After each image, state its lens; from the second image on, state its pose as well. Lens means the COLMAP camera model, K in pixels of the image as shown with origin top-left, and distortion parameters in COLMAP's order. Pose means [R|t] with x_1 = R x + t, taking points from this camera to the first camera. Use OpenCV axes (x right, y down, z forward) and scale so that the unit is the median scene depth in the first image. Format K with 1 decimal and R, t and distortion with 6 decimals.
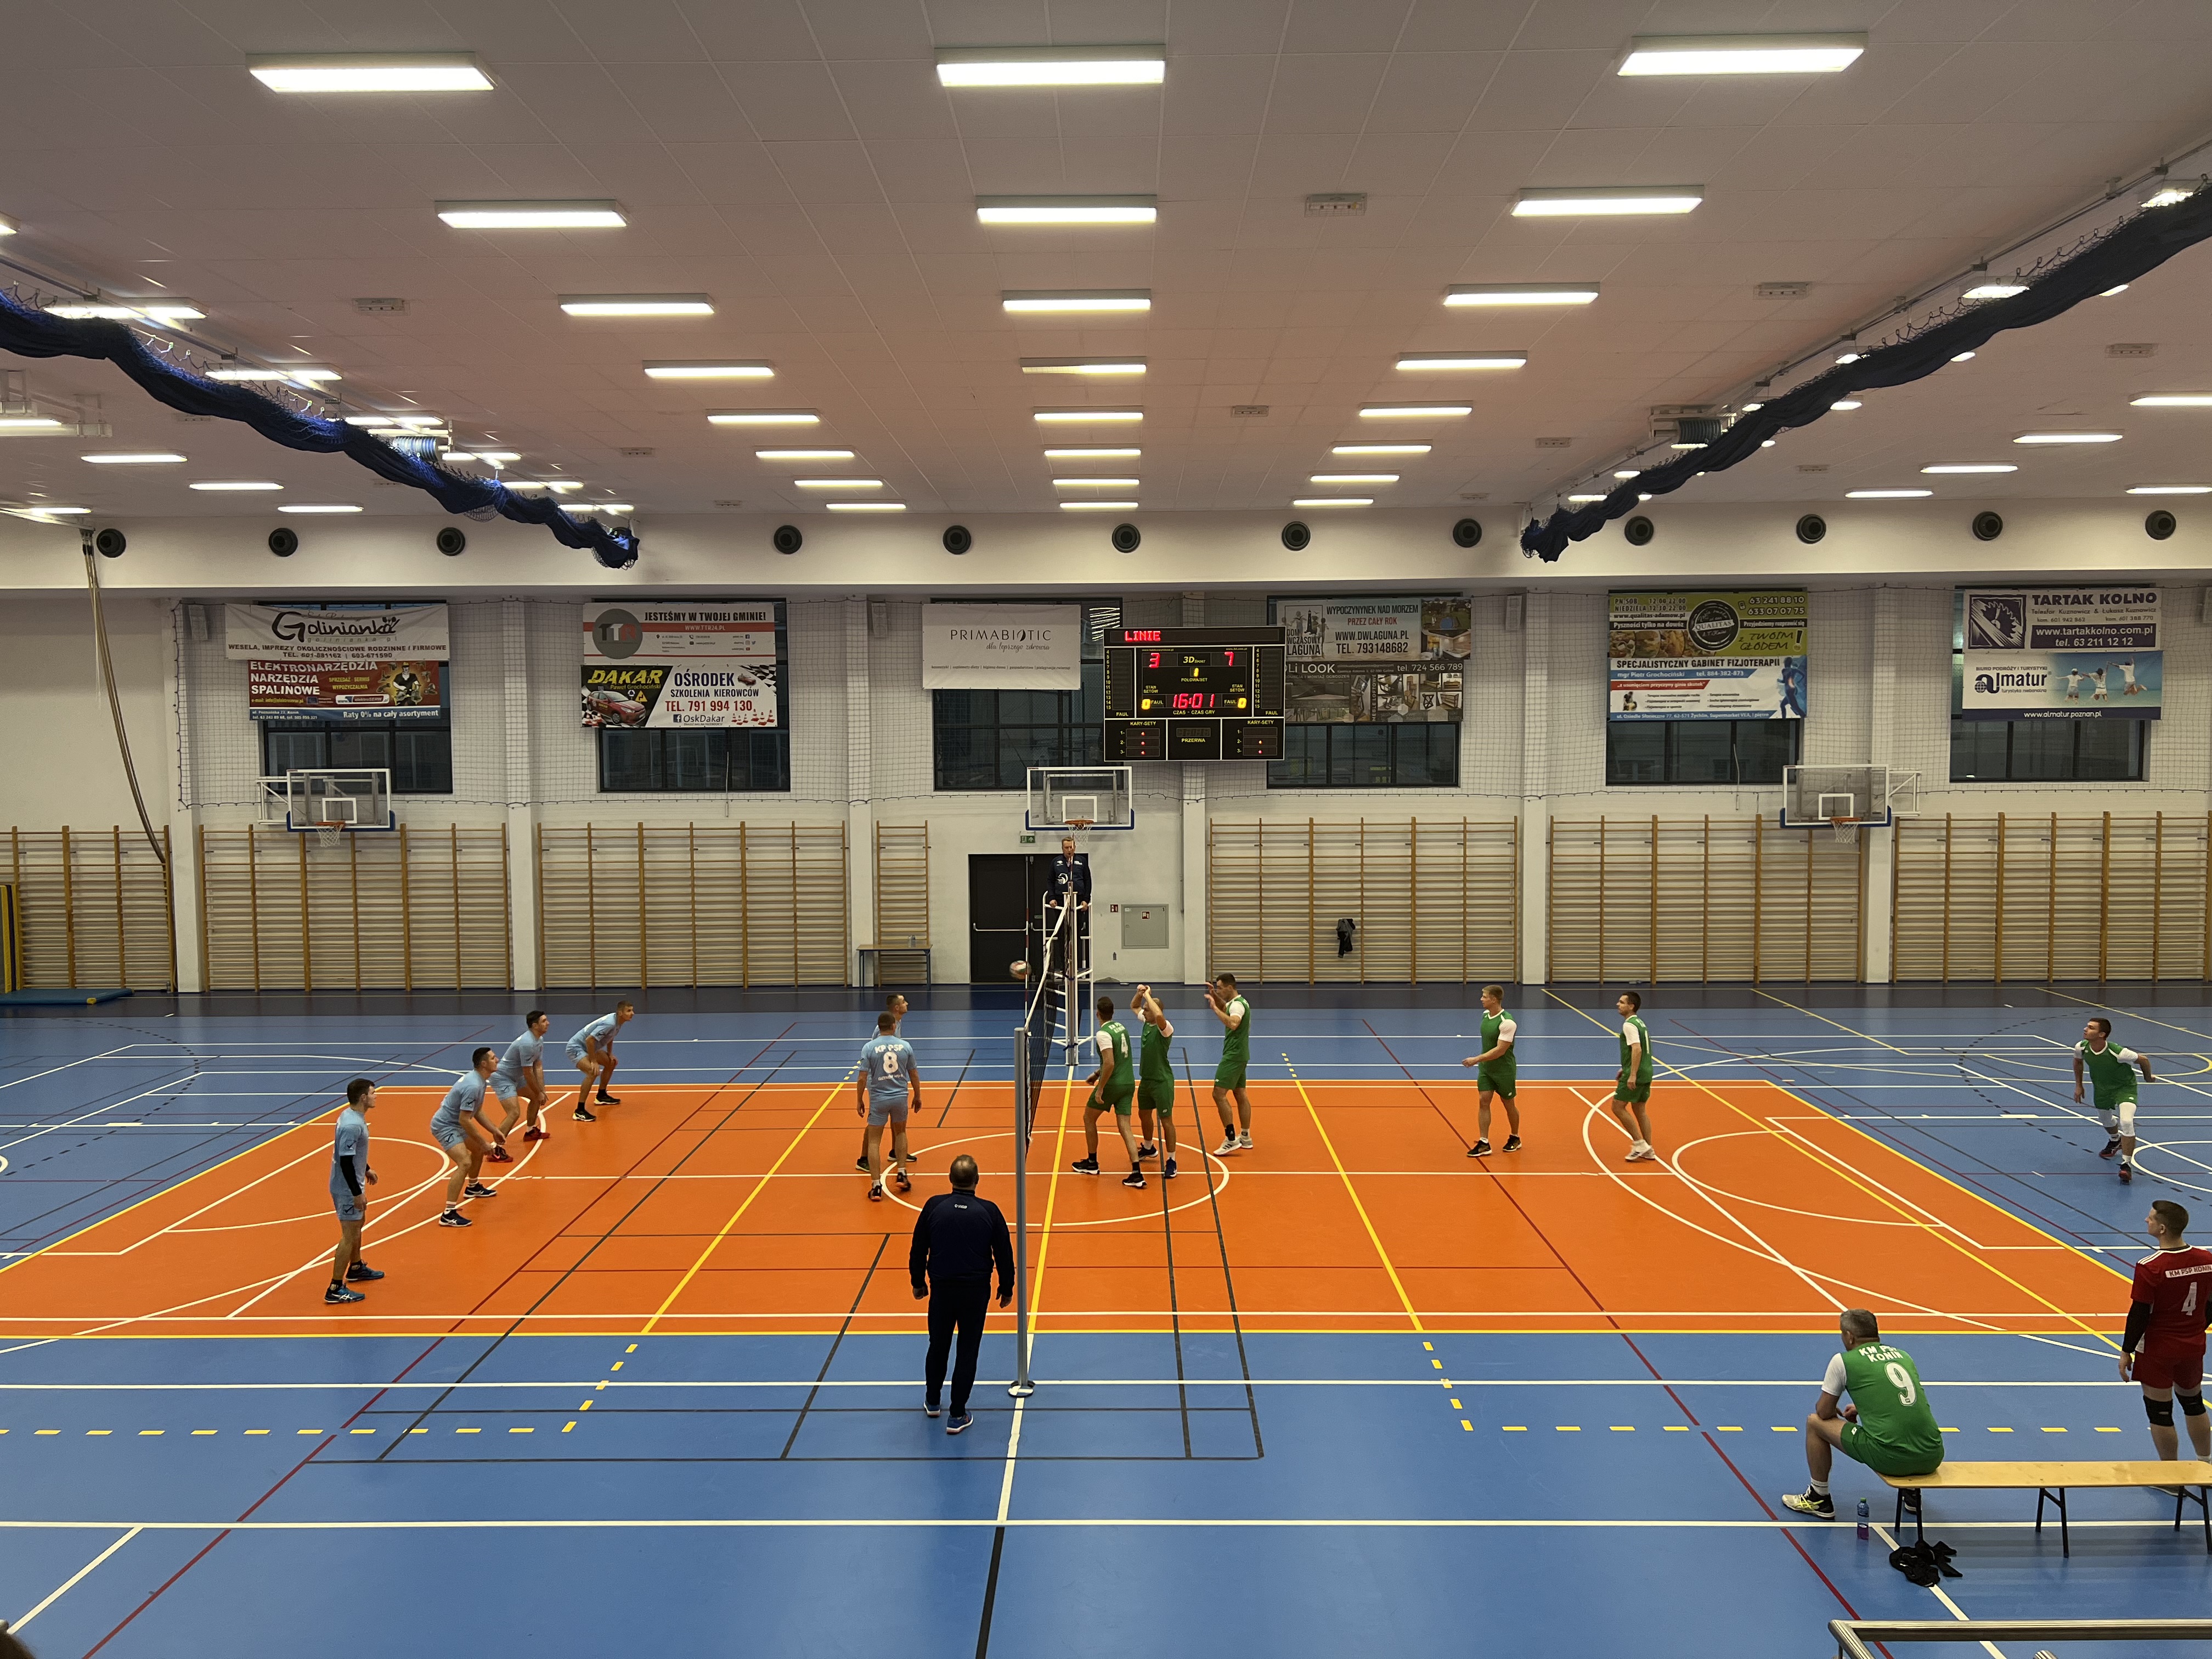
lens RADIAL K [[1631.1, 0, 1106.0], [0, 1631.1, 829.5], [0, 0, 1]] dist [0.086205, -0.133092]
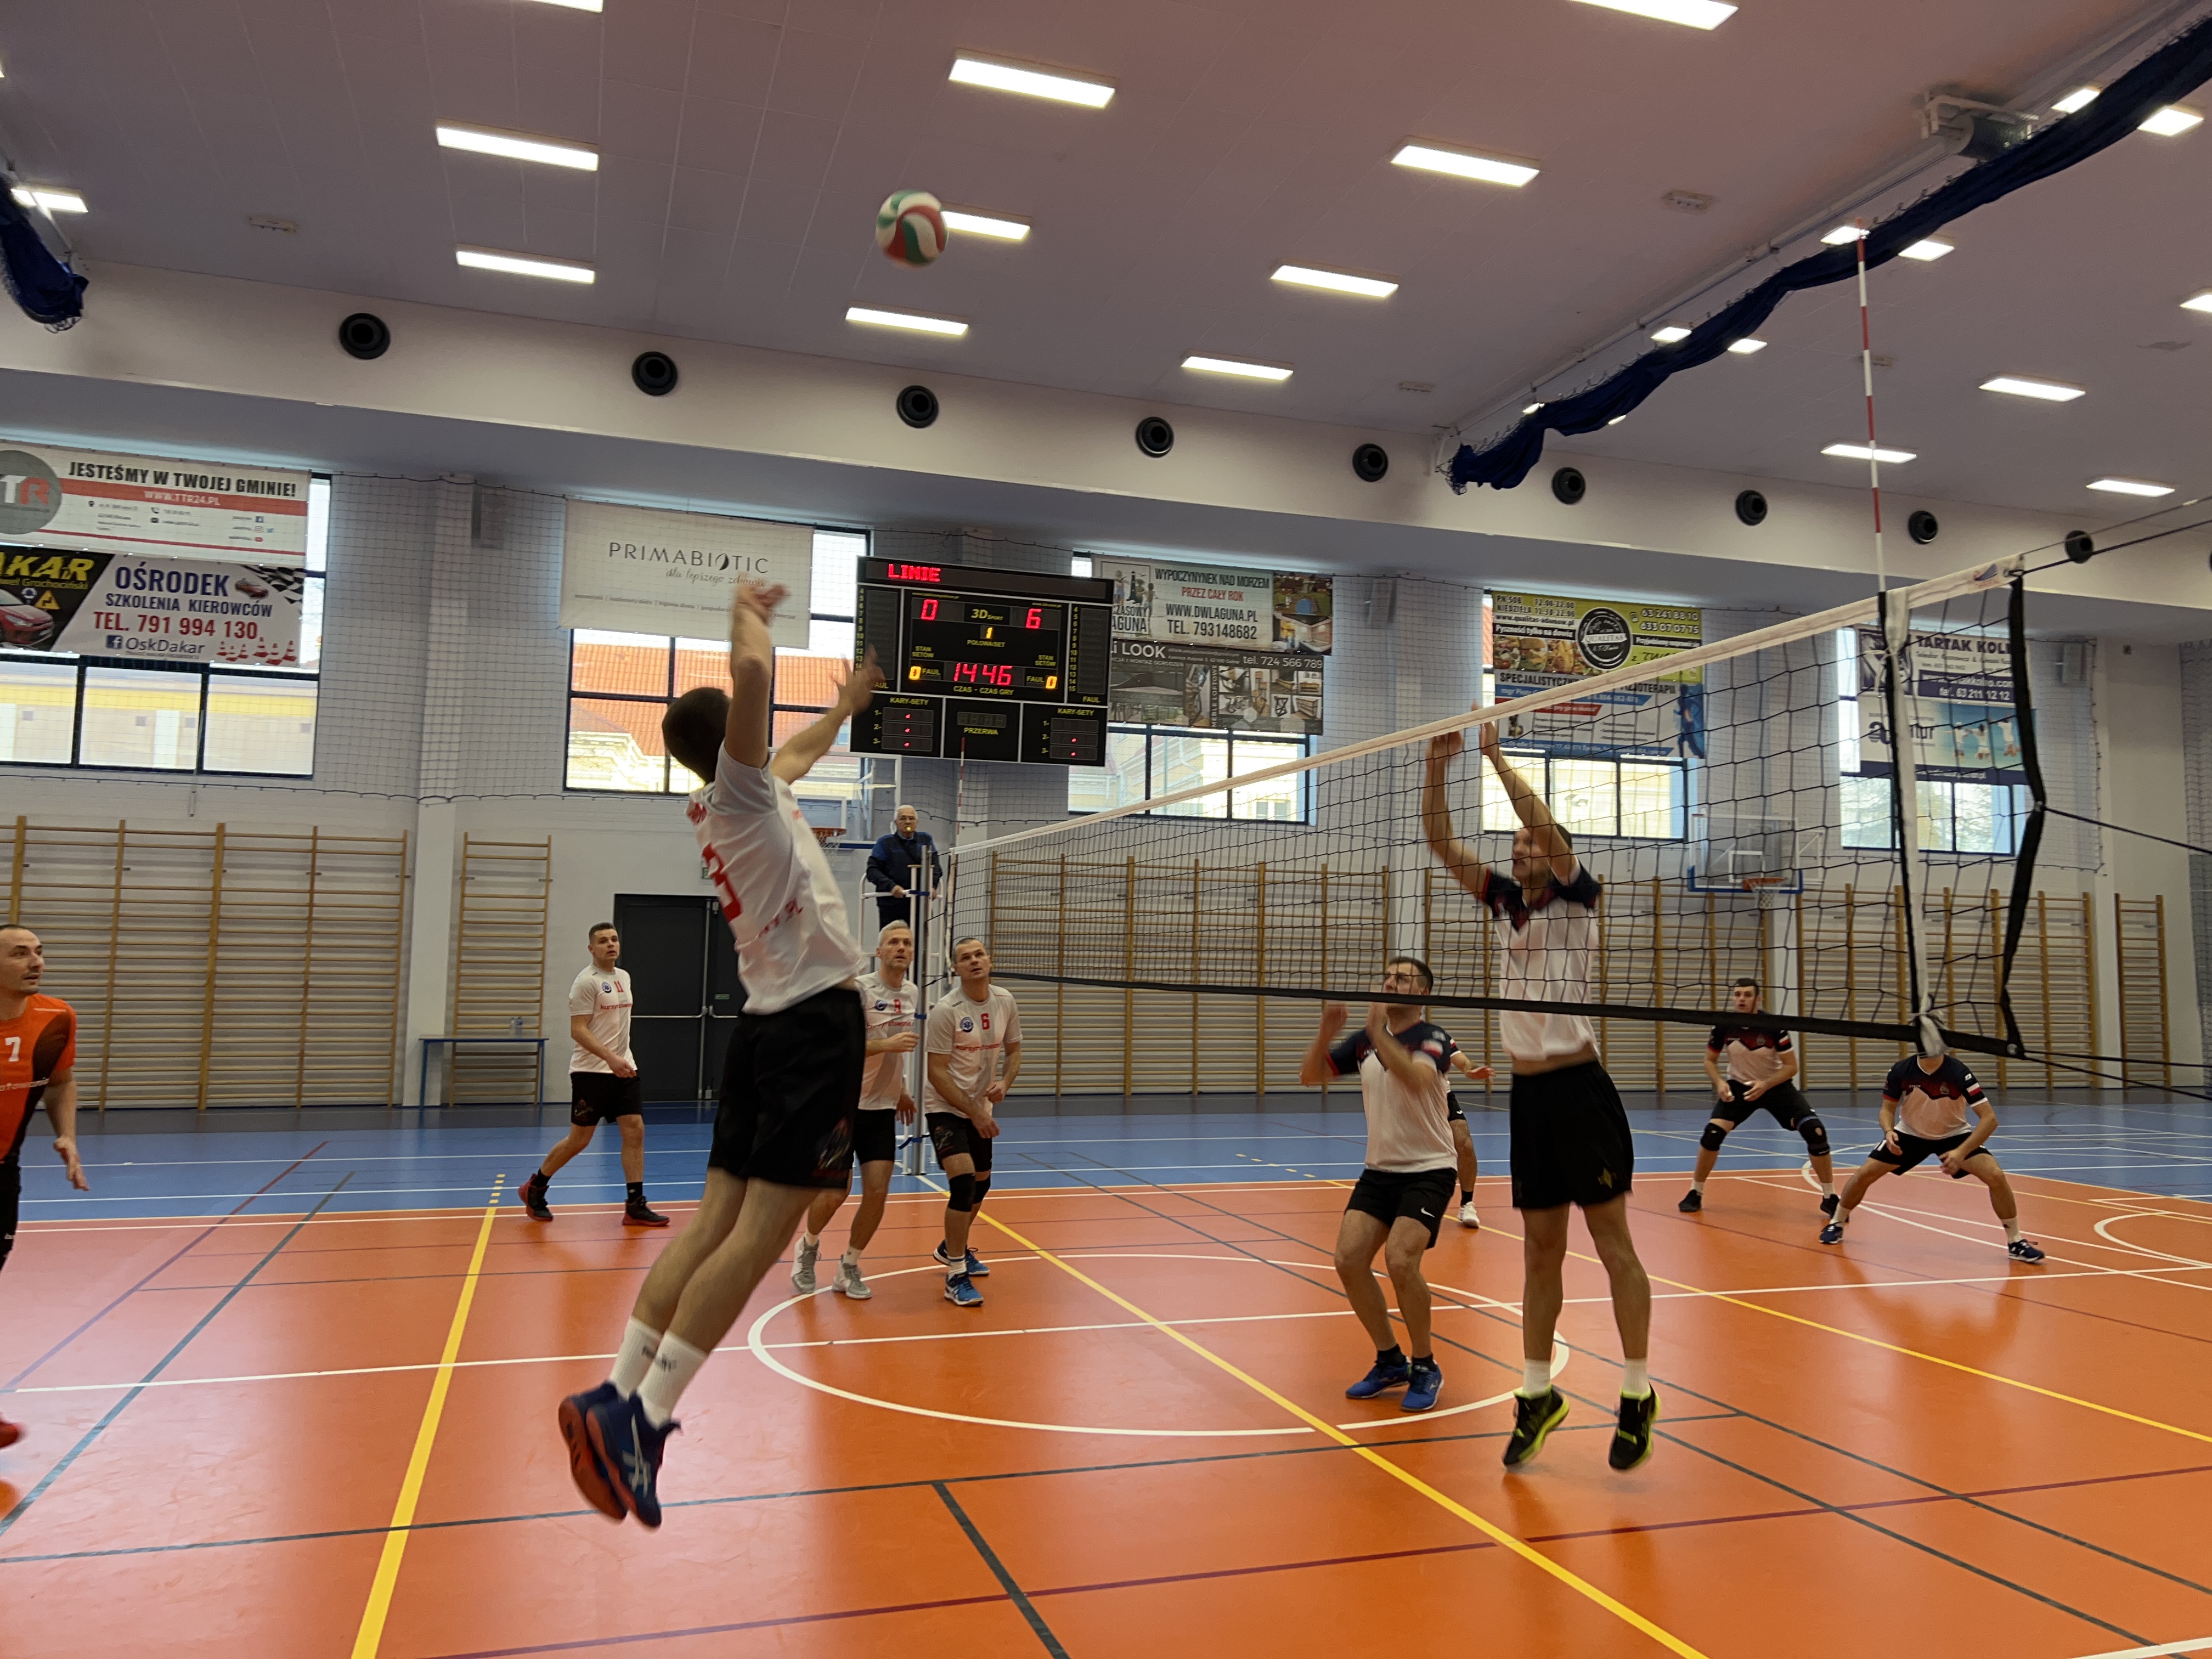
lens RADIAL K [[1625.1, 0, 1119.7], [0, 1625.1, 814.3], [0, 0, 1]] dist [0.088309, -0.111574]
pose [[0.943675, 0.053082, 0.326587, -0.112240], [-0.001658, 0.987793, -0.155761, 0.085892], [-0.330868, 0.146446, 0.932244, 0.339615]]
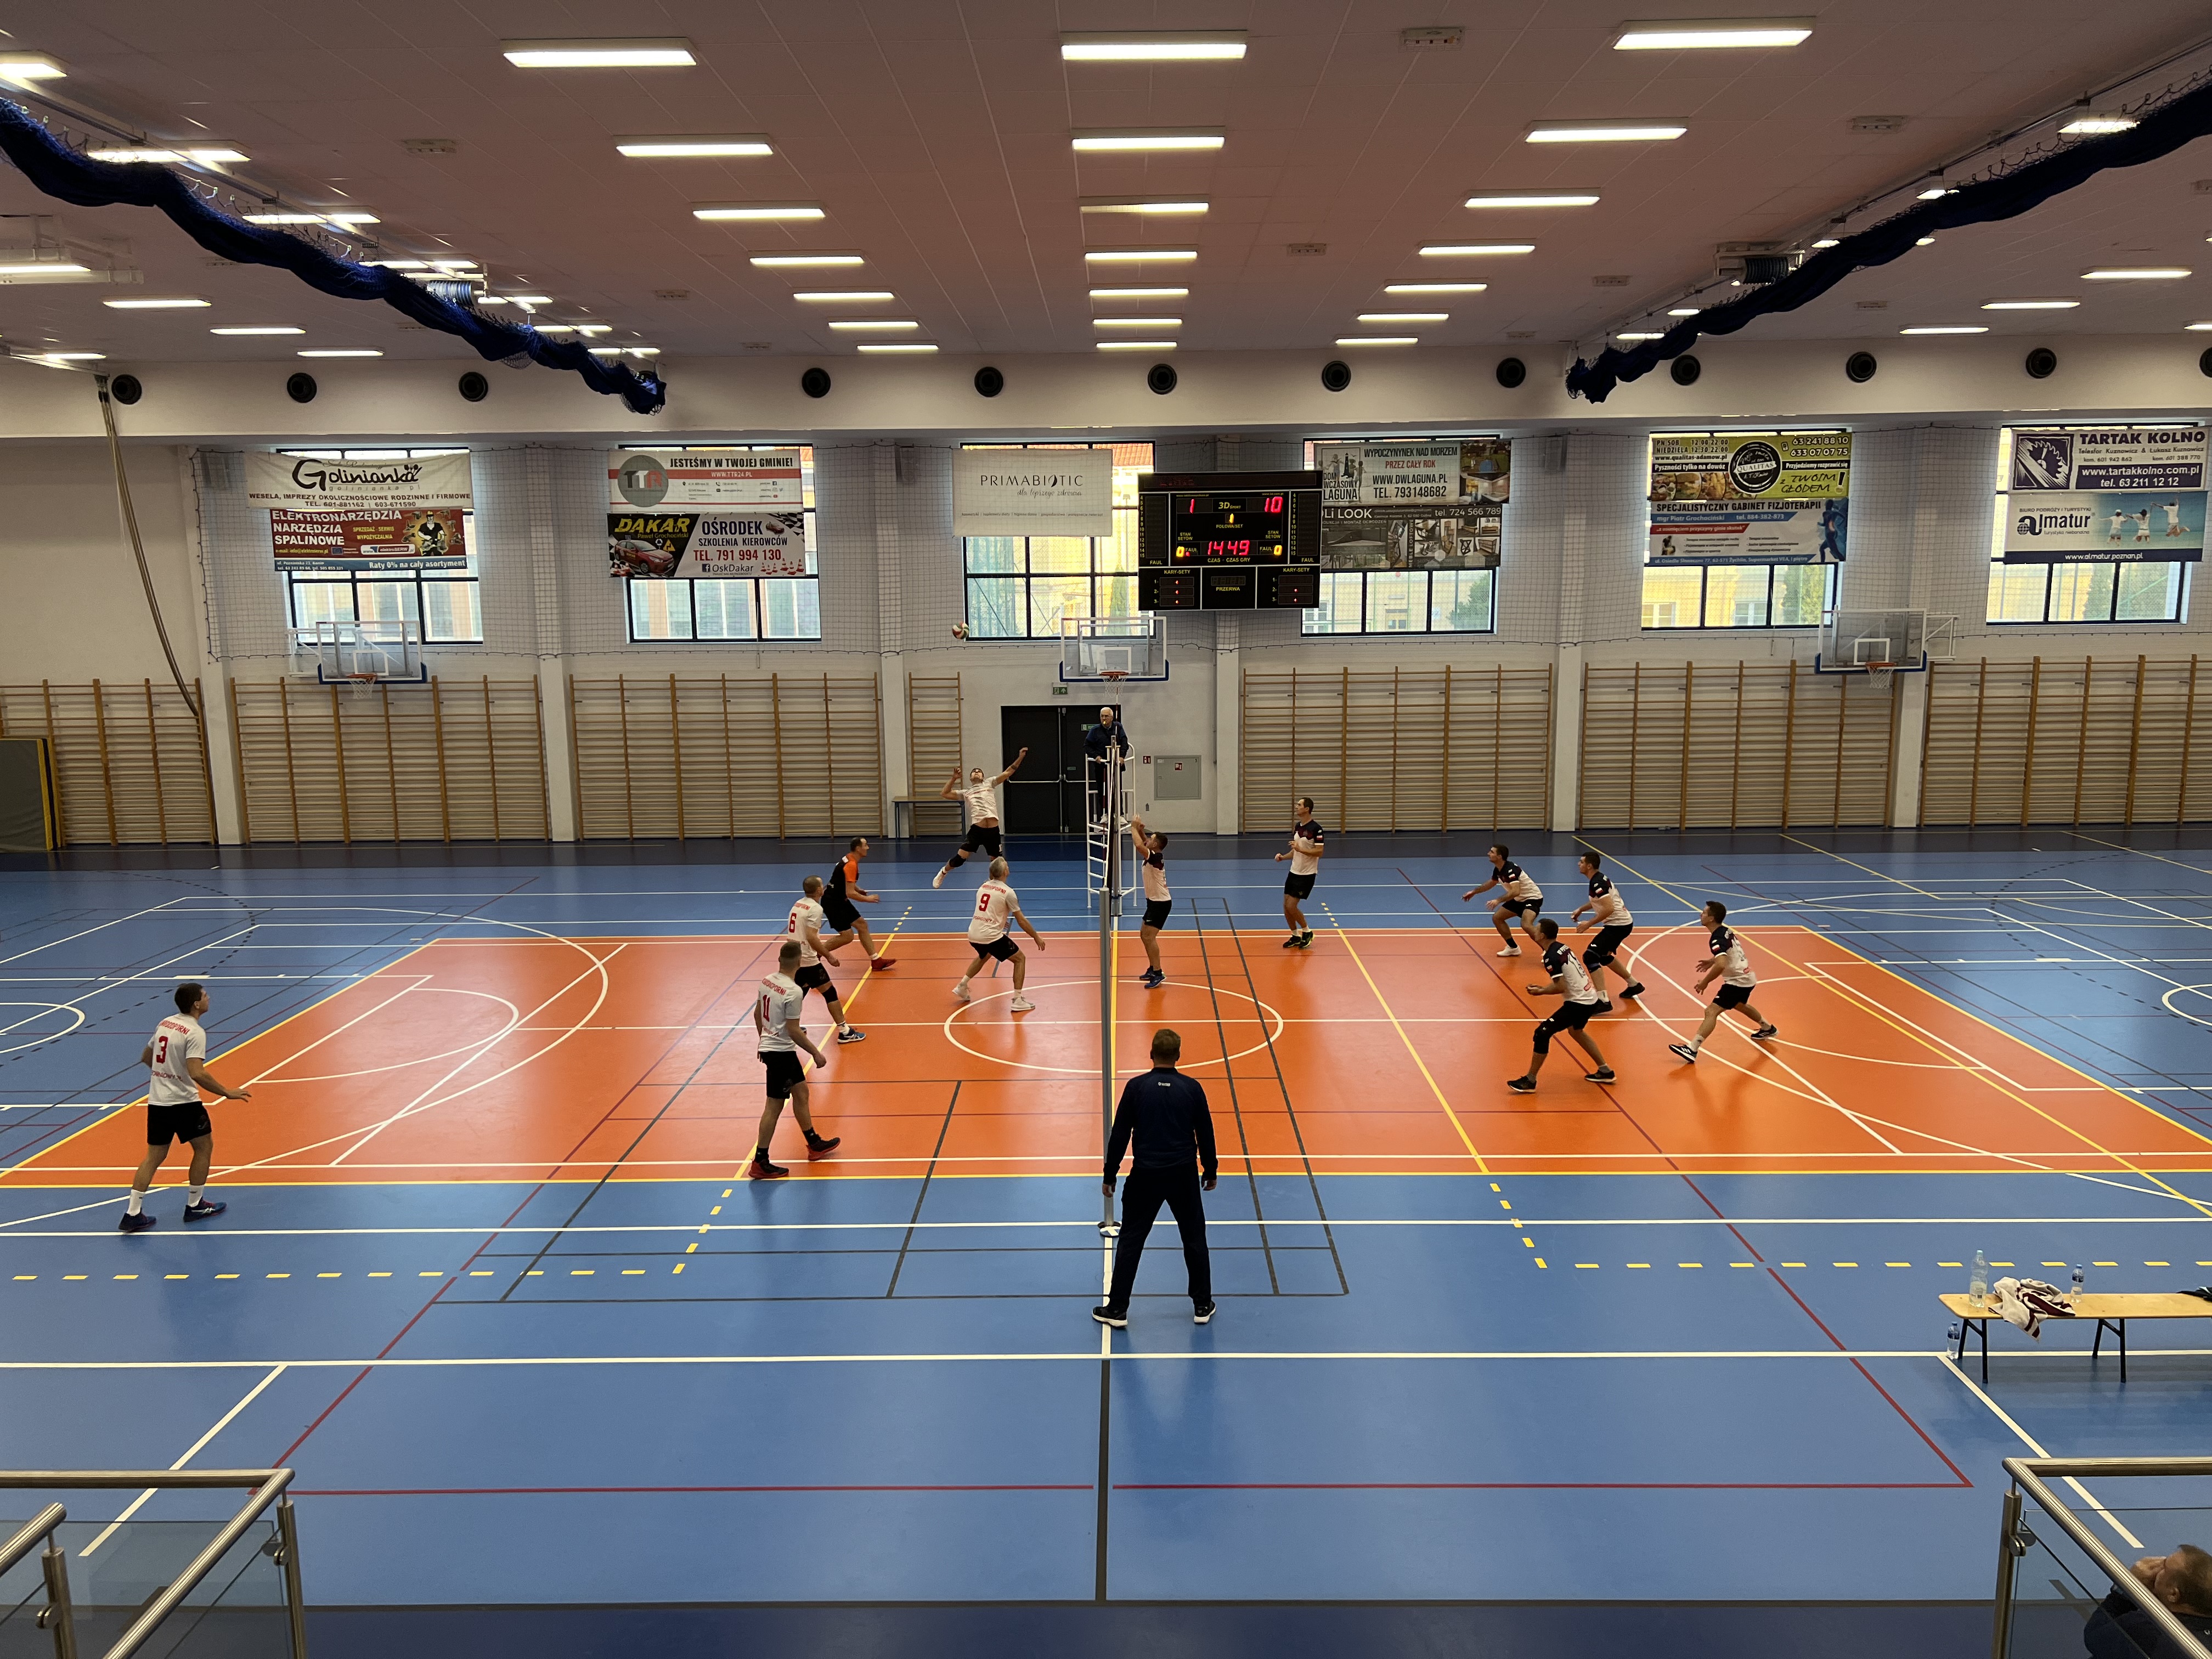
lens RADIAL K [[1633.2, 0, 1108.7], [0, 1633.2, 840.1], [0, 0, 1]] dist [0.065823, -0.089595]
pose [[0.999986, -0.004982, 0.001745, -0.021134], [0.004777, 0.994725, 0.102470, -0.004798], [-0.002247, -0.102460, 0.994735, -0.002653]]
